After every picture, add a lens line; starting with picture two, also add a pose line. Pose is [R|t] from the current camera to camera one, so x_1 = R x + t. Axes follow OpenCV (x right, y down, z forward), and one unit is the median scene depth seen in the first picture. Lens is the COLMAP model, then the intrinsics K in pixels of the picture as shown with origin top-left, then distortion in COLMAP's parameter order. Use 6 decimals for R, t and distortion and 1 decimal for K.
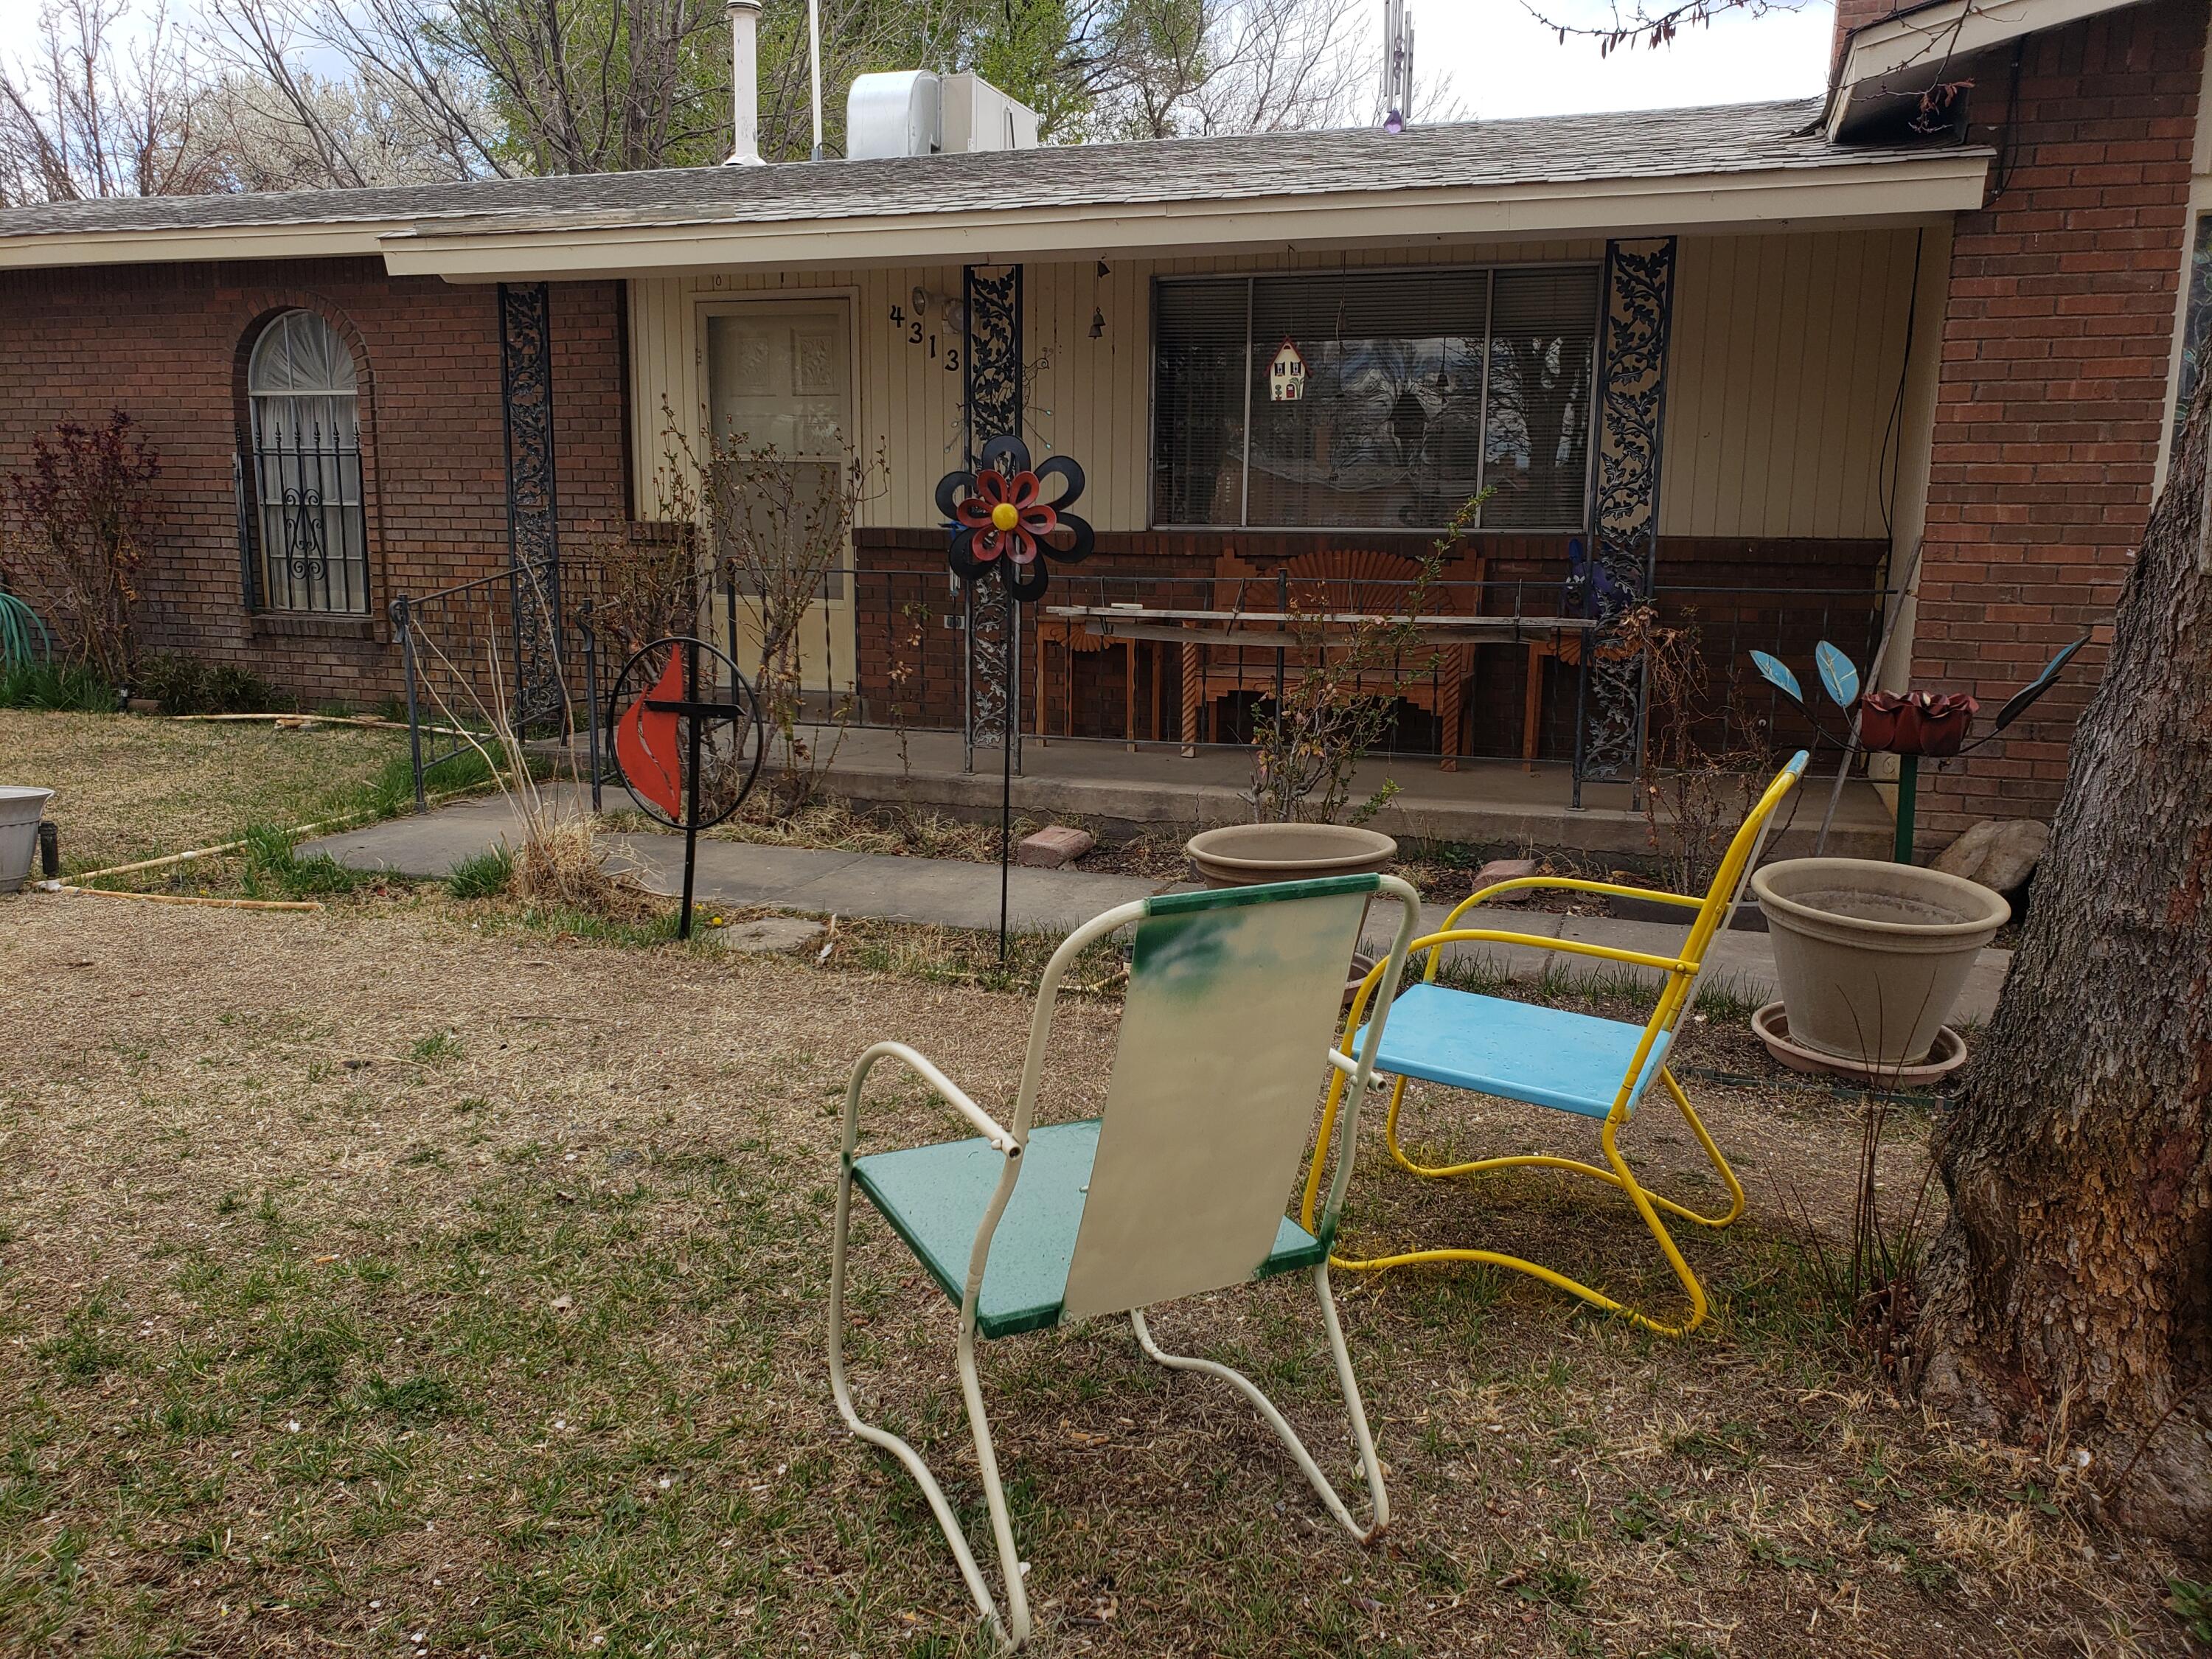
lens RADIAL K [[1721.5, 0, 1111.7], [0, 1721.5, 830.5], [0, 0, 1]] dist [0.031698, -0.028055]
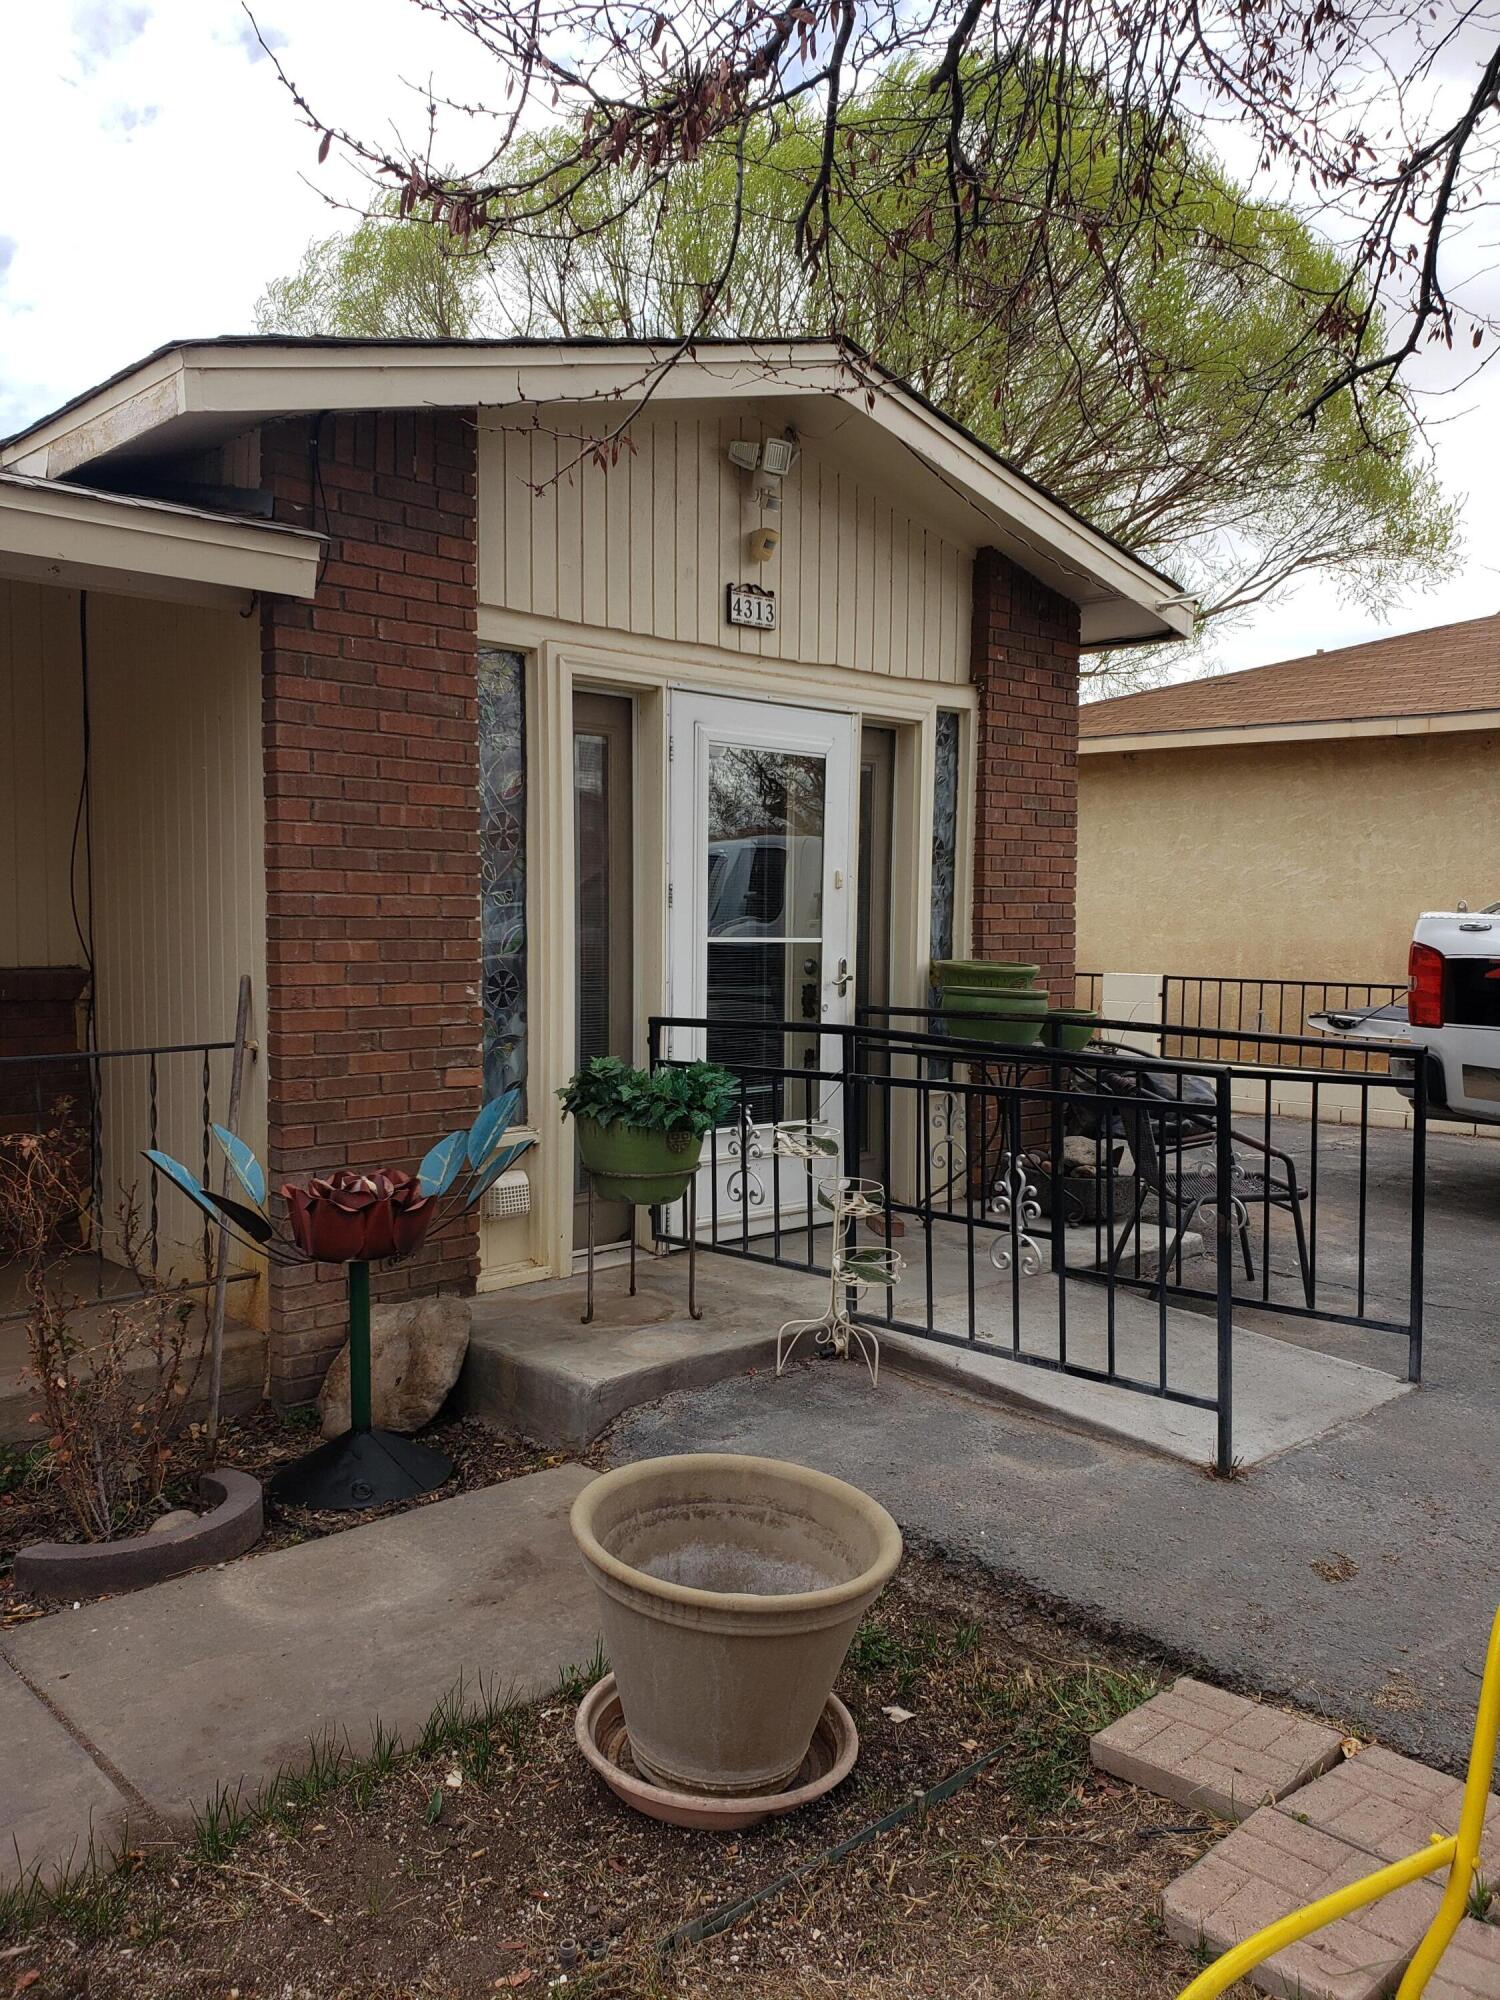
lens RADIAL K [[1556.5, 0, 747.0], [0, 1556.5, 1001.9], [0, 0, 1]] dist [0.031698, -0.028055]
pose [[0.475151, -0.061001, 0.877787, -0.059829], [0.151121, 0.988428, -0.013112, -0.091797], [-0.866830, 0.138882, 0.478871, 0.359145]]
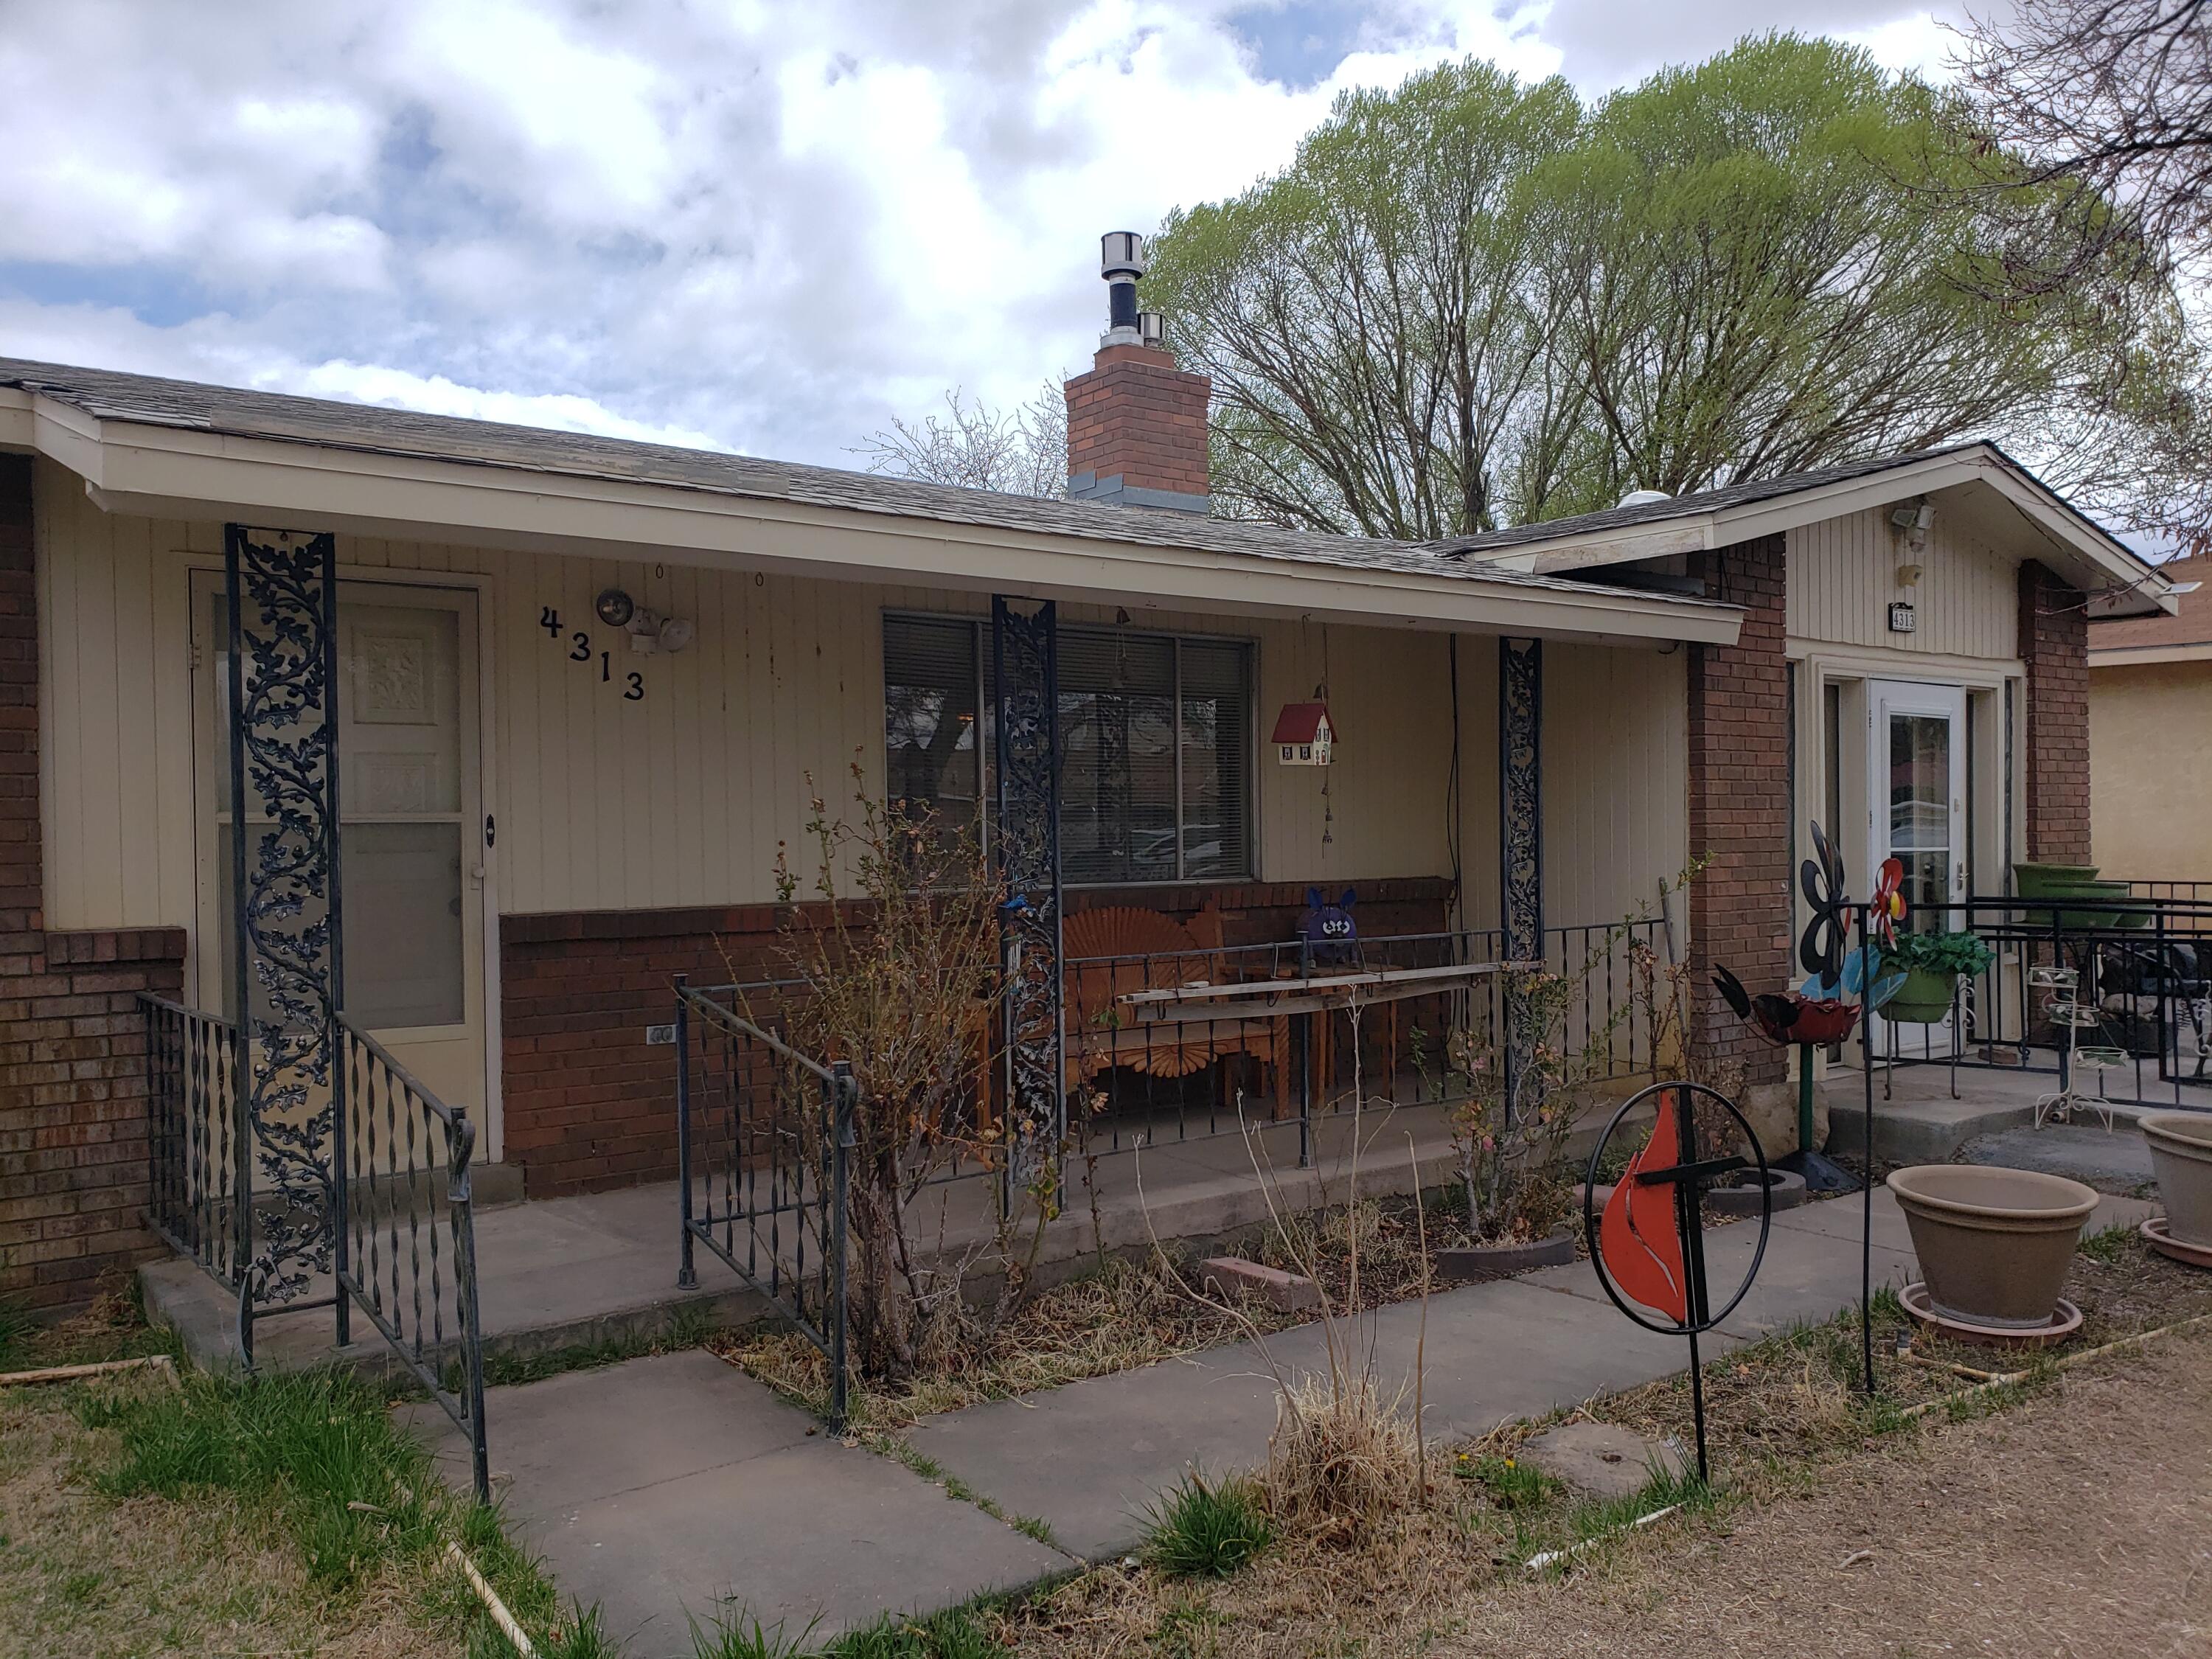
lens RADIAL K [[1721.5, 0, 1103.5], [0, 1721.5, 836.3], [0, 0, 1]] dist [0.031698, -0.028055]
pose [[0.560707, -0.022353, 0.827713, -0.700537], [0.164009, 0.982828, -0.084560, -0.130861], [-0.811609, 0.183166, 0.554744, 0.504439]]
